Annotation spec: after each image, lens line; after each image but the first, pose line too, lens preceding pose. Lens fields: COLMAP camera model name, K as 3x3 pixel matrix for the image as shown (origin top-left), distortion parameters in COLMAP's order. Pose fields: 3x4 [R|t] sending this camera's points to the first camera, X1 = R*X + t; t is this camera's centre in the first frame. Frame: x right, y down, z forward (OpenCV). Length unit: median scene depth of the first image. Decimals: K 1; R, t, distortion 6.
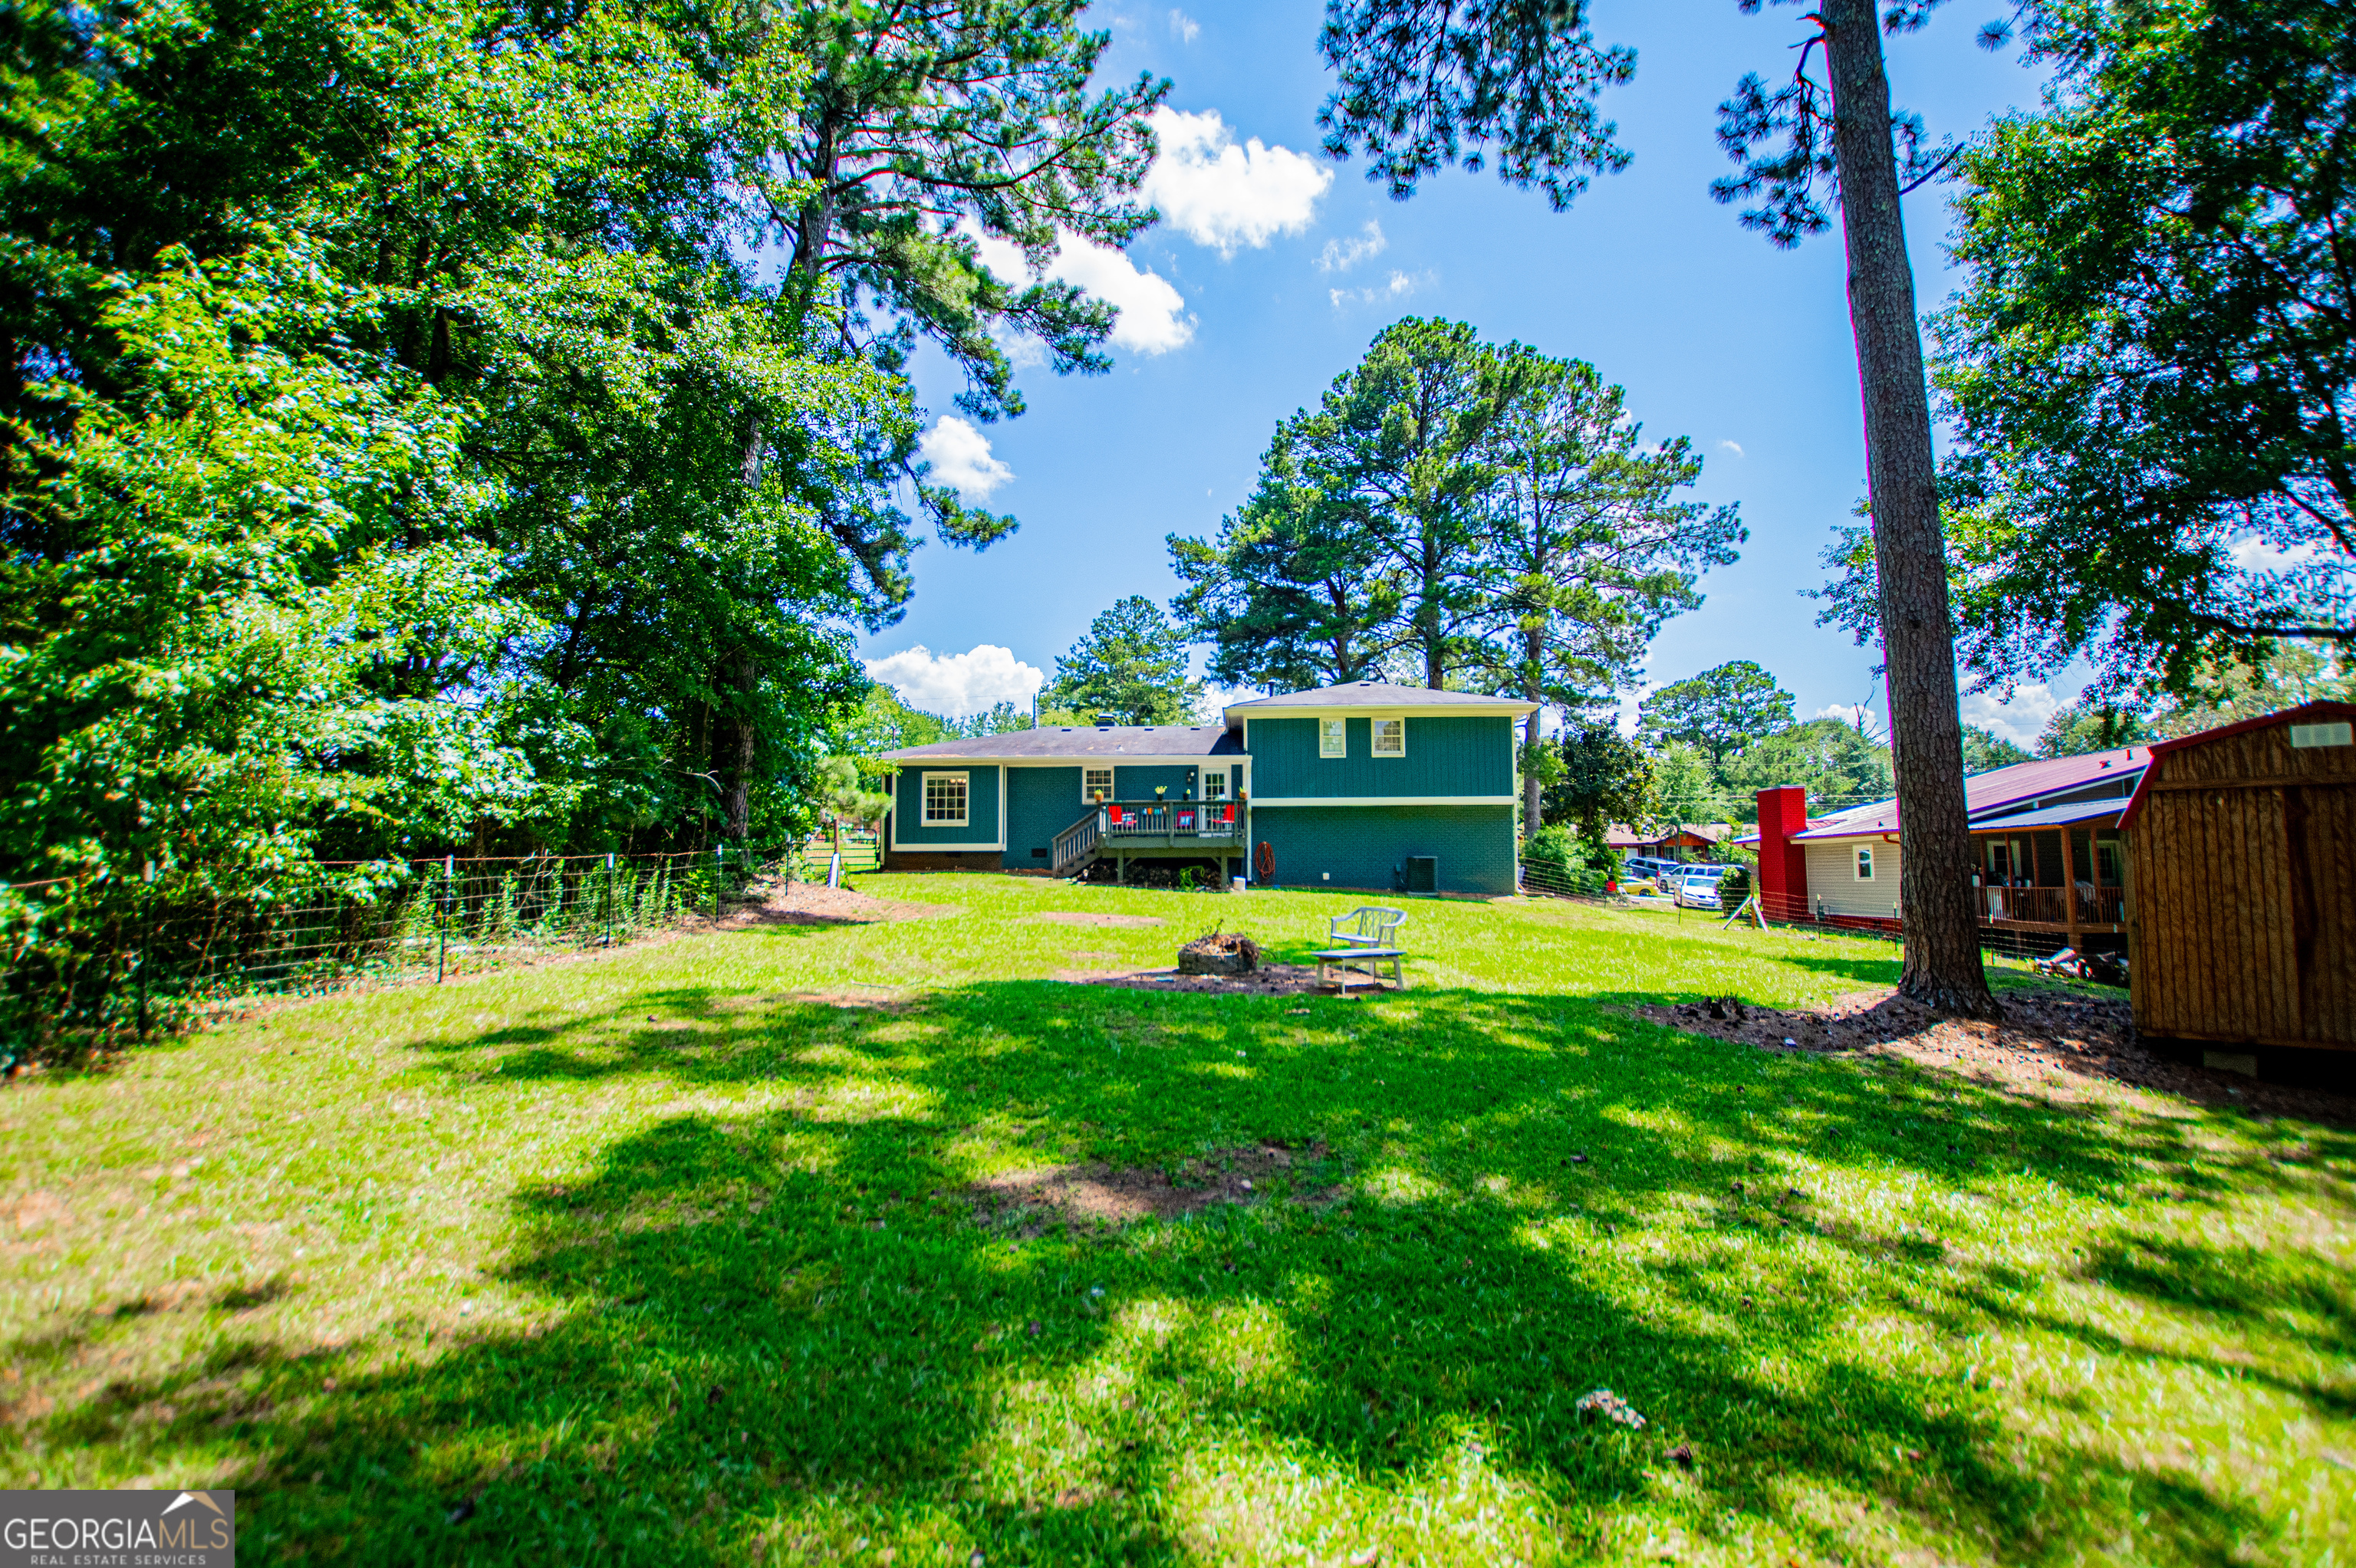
lens RADIAL K [[1025.8, 0, 1178.0], [0, 1025.8, 784.0], [0, 0, 1]] dist [-0.021691, 0.000079]
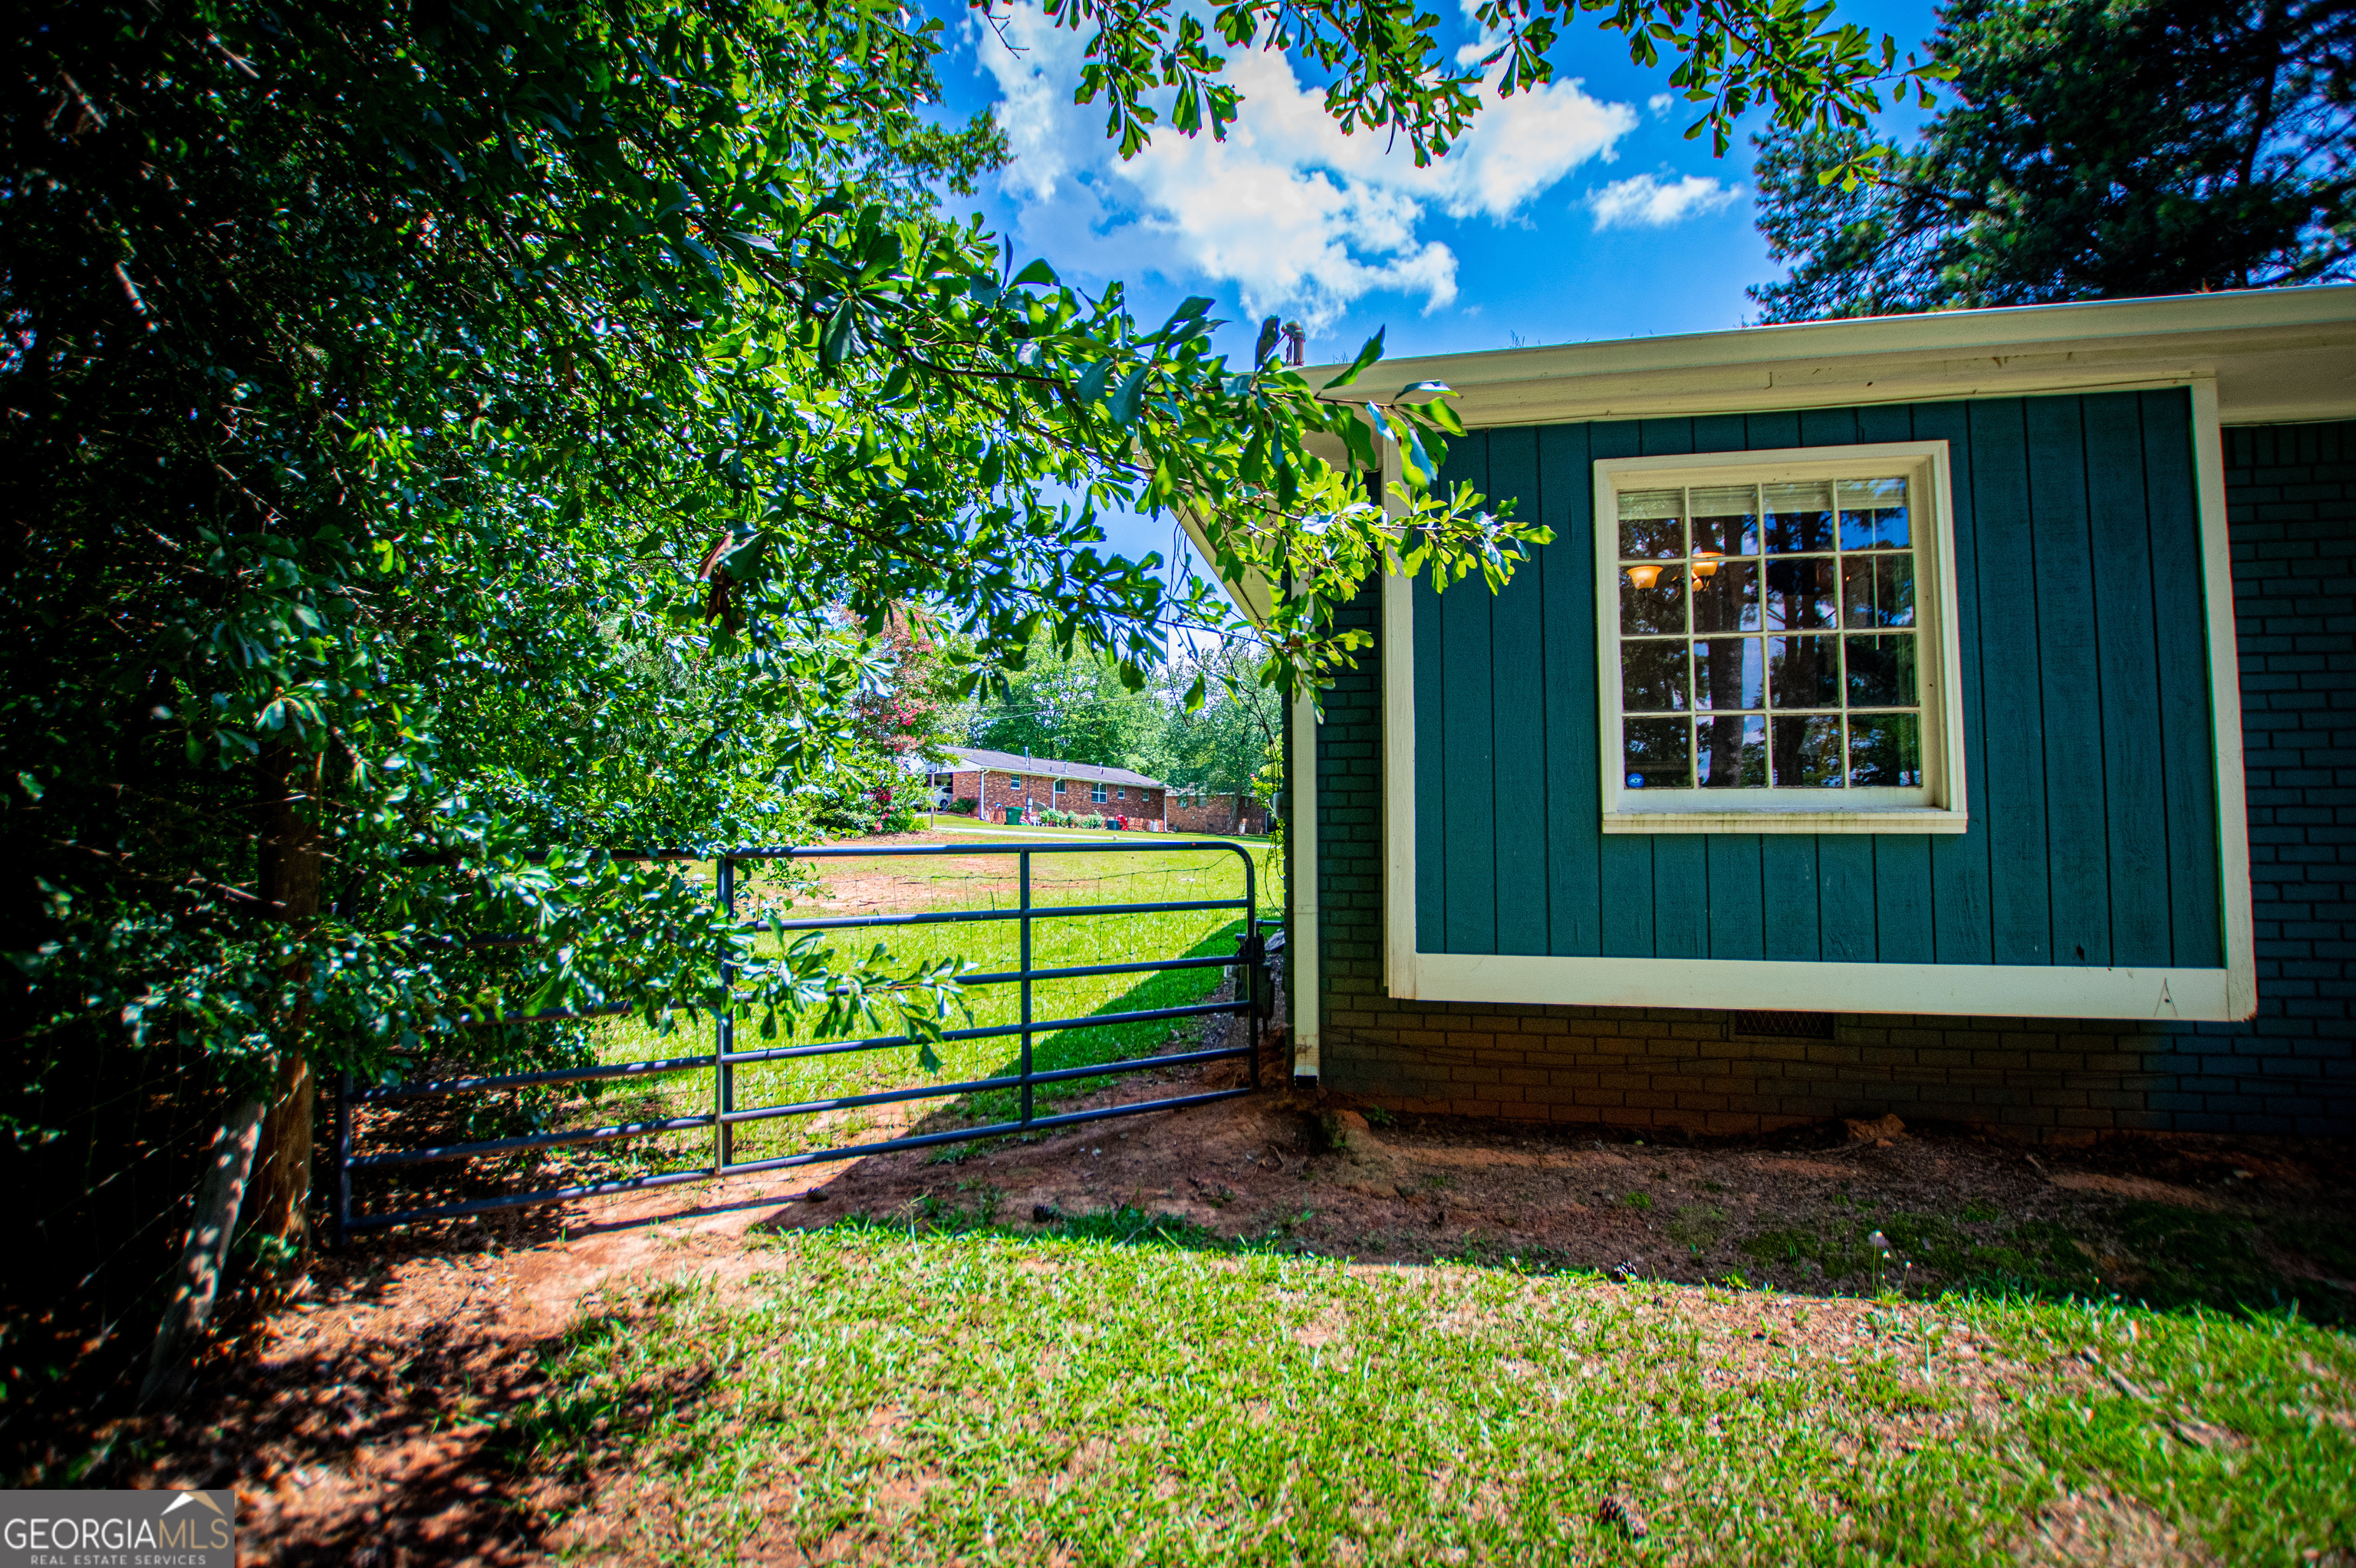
lens RADIAL K [[944.7, 0, 1178.0], [0, 944.7, 784.0], [0, 0, 1]] dist [-0.017411, 0.000047]
pose [[0.991963, -0.001567, -0.126516, -0.216124], [0.005290, 0.999563, 0.029097, 0.022208], [0.126415, -0.029532, 0.991538, 0.637595]]
